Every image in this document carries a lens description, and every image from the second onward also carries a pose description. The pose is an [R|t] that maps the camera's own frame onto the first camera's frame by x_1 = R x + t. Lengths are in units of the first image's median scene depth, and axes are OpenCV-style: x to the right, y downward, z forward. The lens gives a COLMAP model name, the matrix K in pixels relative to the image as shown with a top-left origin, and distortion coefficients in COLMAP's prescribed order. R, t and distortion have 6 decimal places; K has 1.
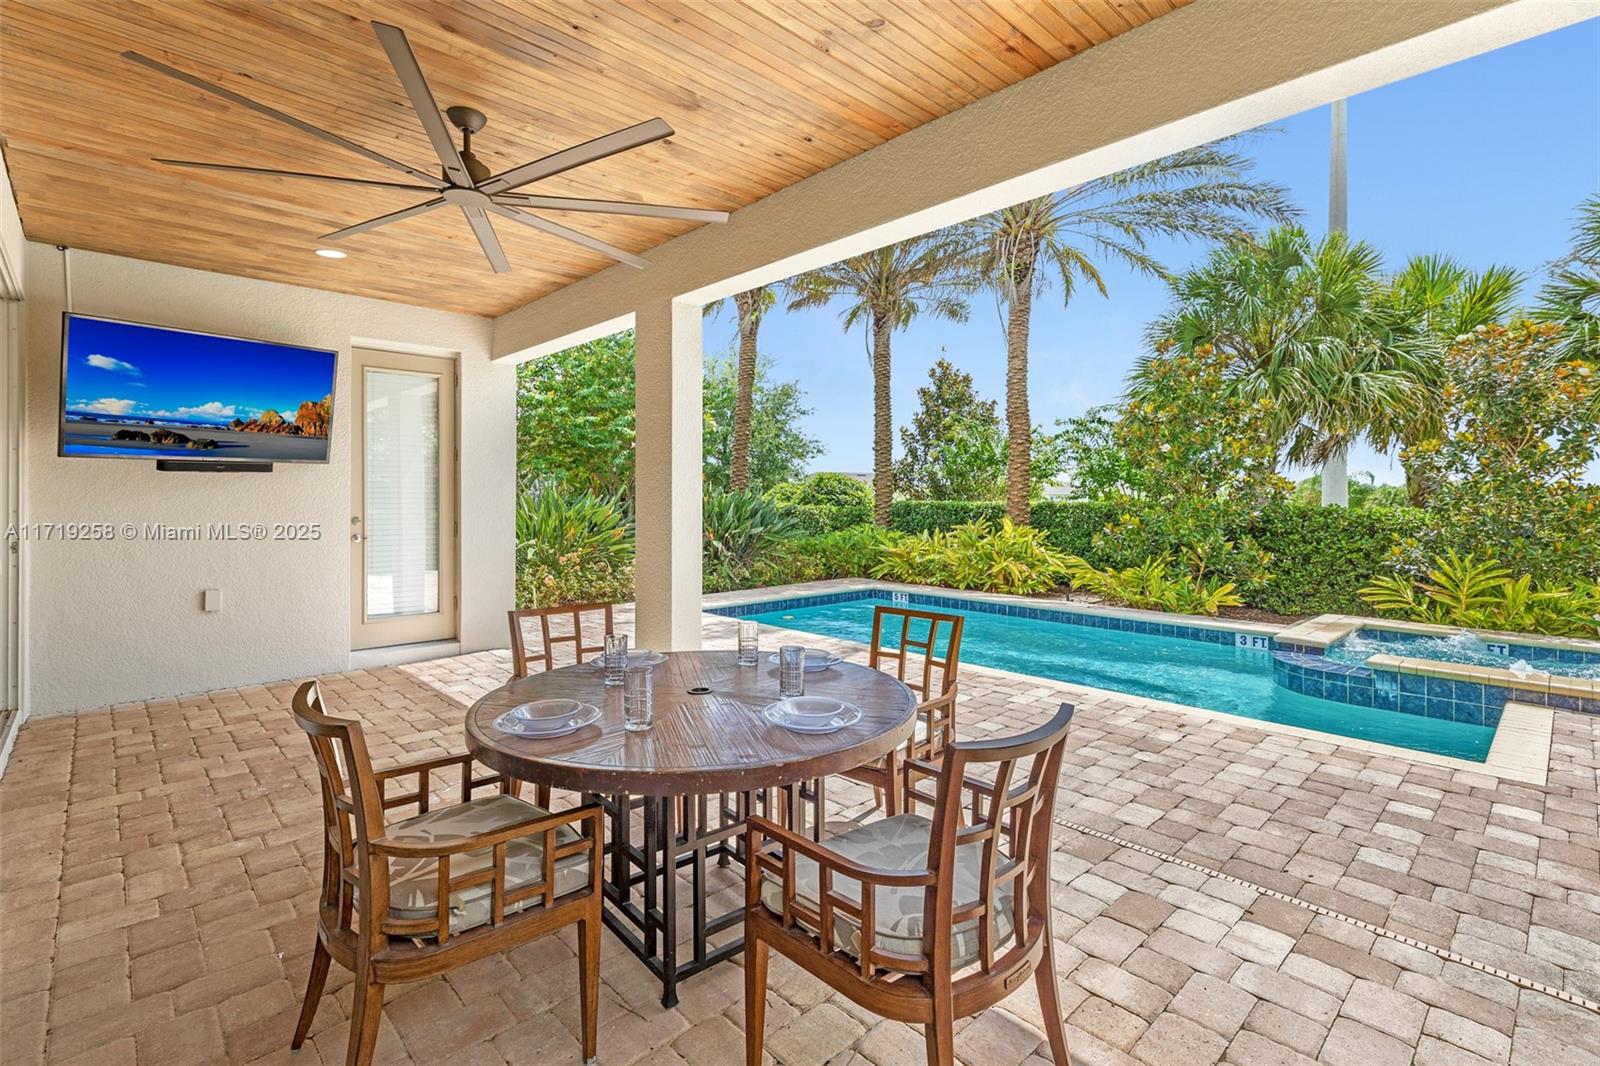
lens RADIAL K [[734.7, 0, 804.0], [0, 734.7, 525.5], [0, 0, 1]] dist [0.003580, 0.001479]
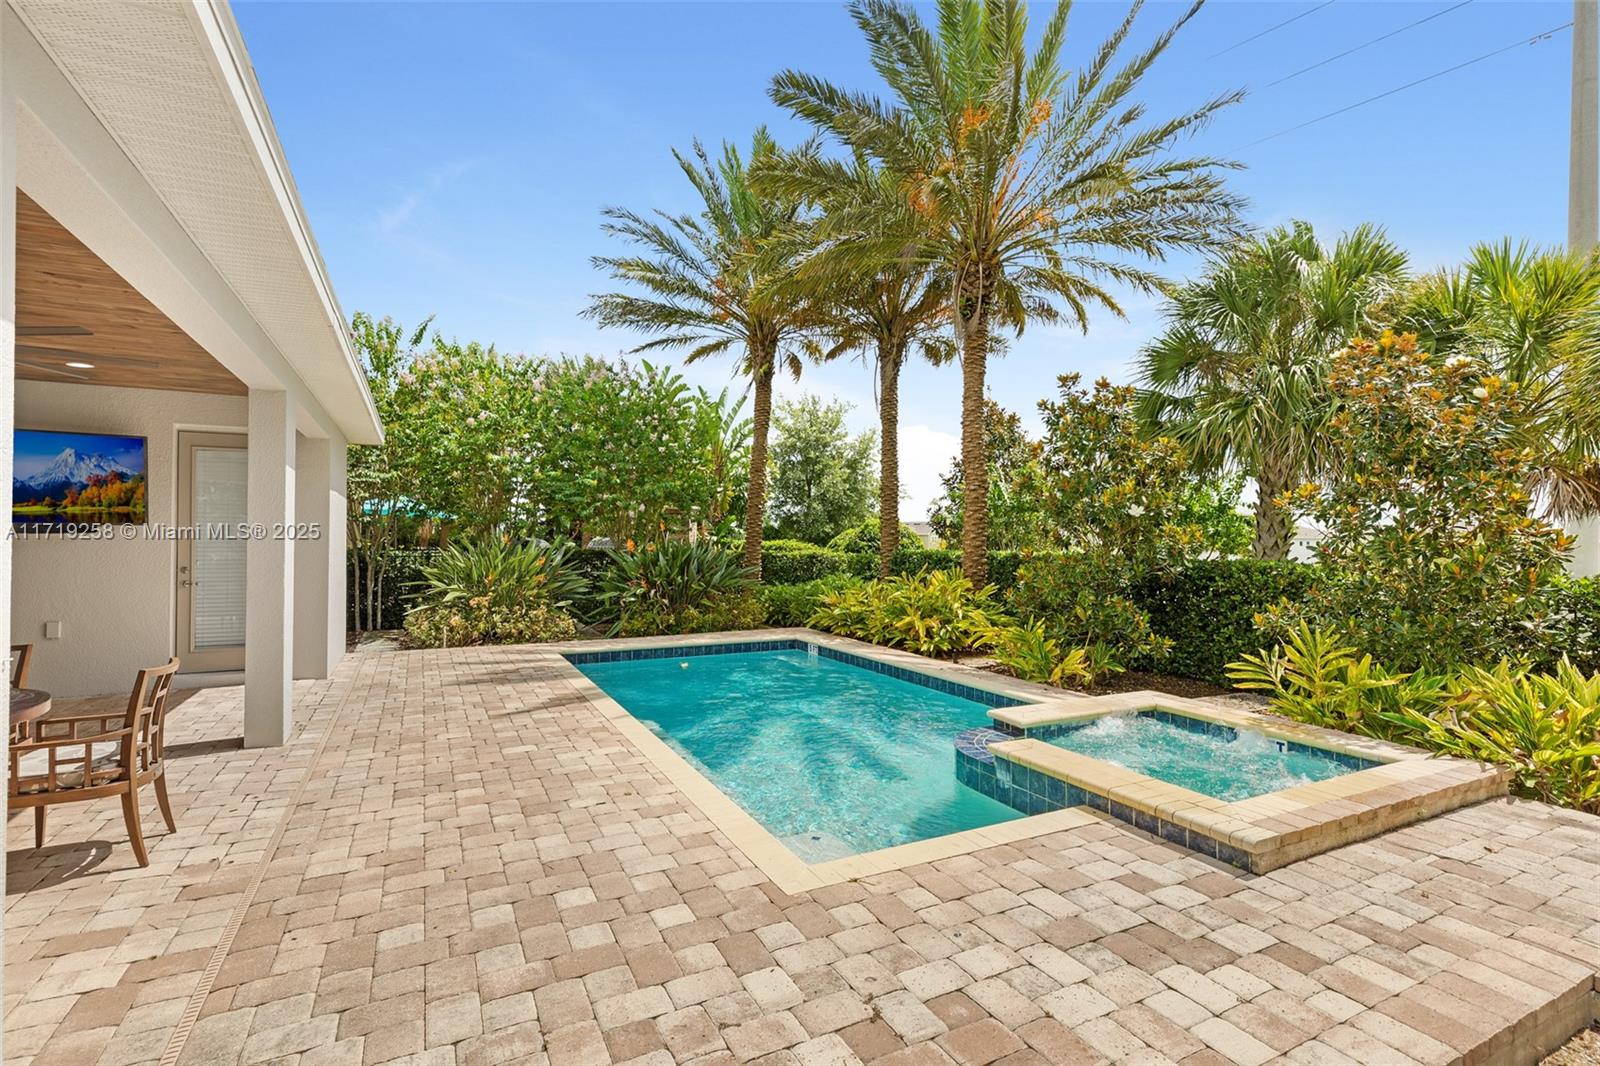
lens RADIAL K [[734.7, 0, 803.6], [0, 734.7, 542.7], [0, 0, 1]] dist [0.003580, 0.001479]
pose [[0.958763, 0.002414, -0.284195, 0.750708], [-0.012468, 0.999359, -0.033573, -0.021762], [0.283932, 0.035732, 0.958179, 0.090979]]
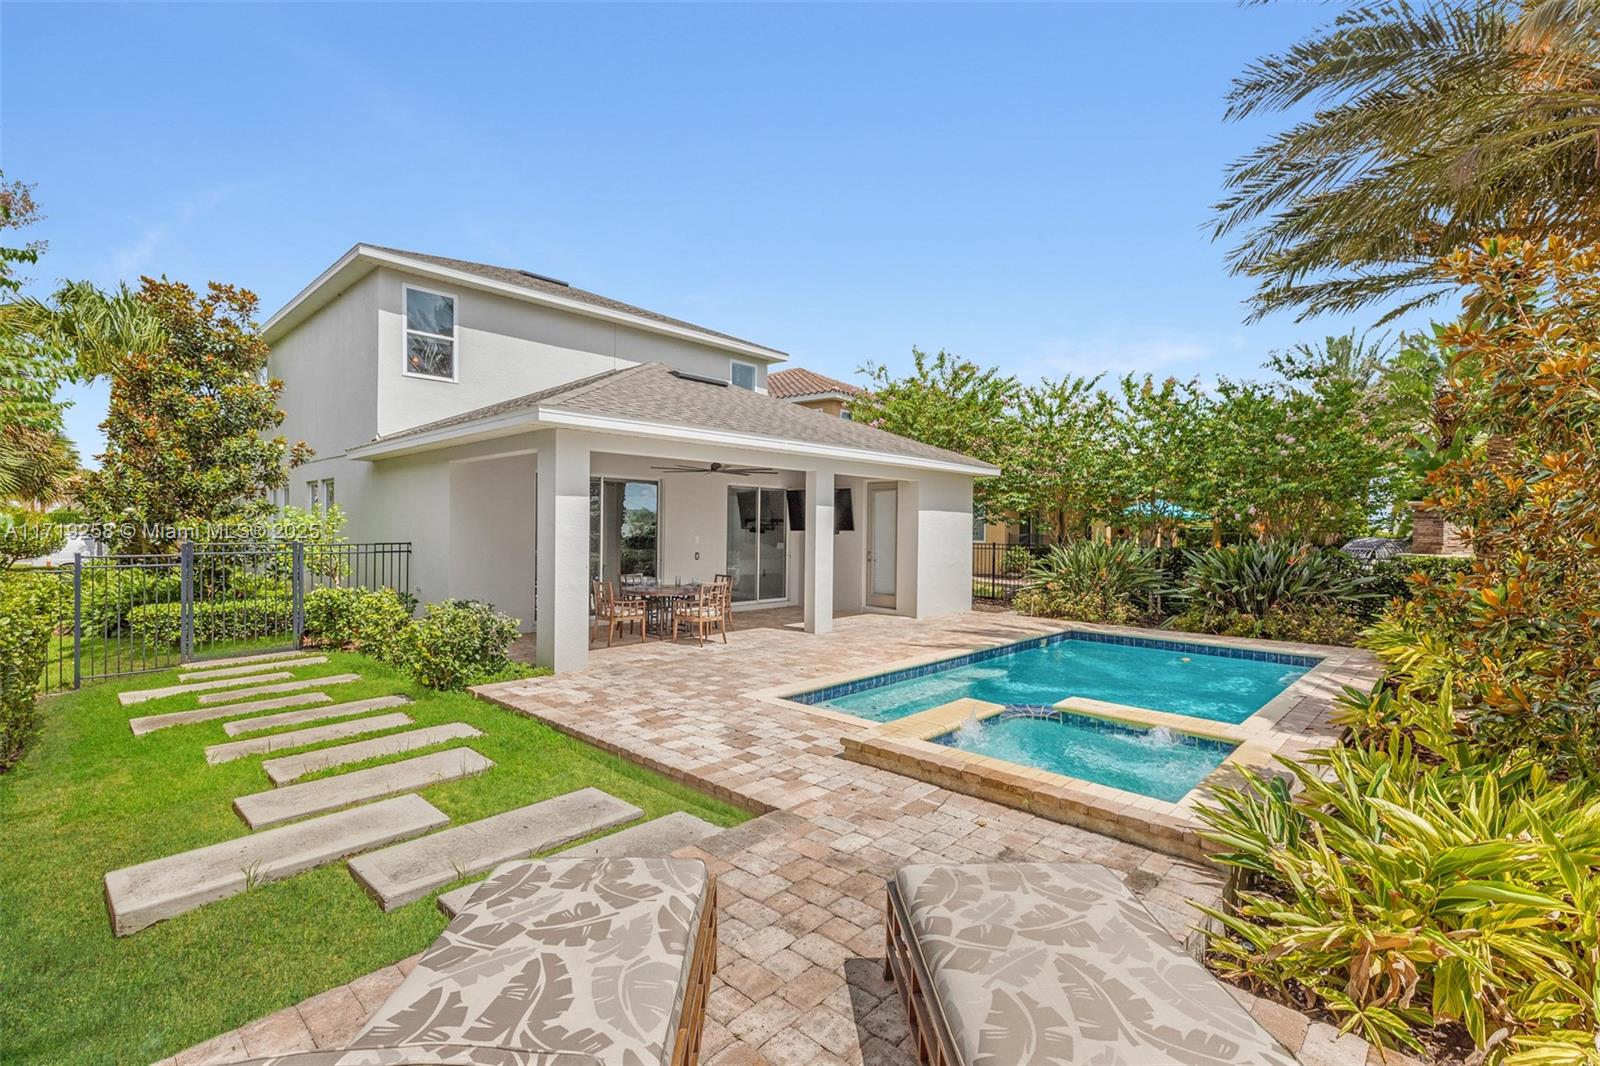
lens RADIAL K [[734.7, 0, 792.6], [0, 734.7, 531.7], [0, 0, 1]] dist [0.003580, 0.001479]
pose [[0.044964, 0.002136, -0.998986, 1.792619], [-0.049083, 0.998795, -0.000074, -0.063687], [0.997782, 0.049037, 0.045015, 0.610509]]
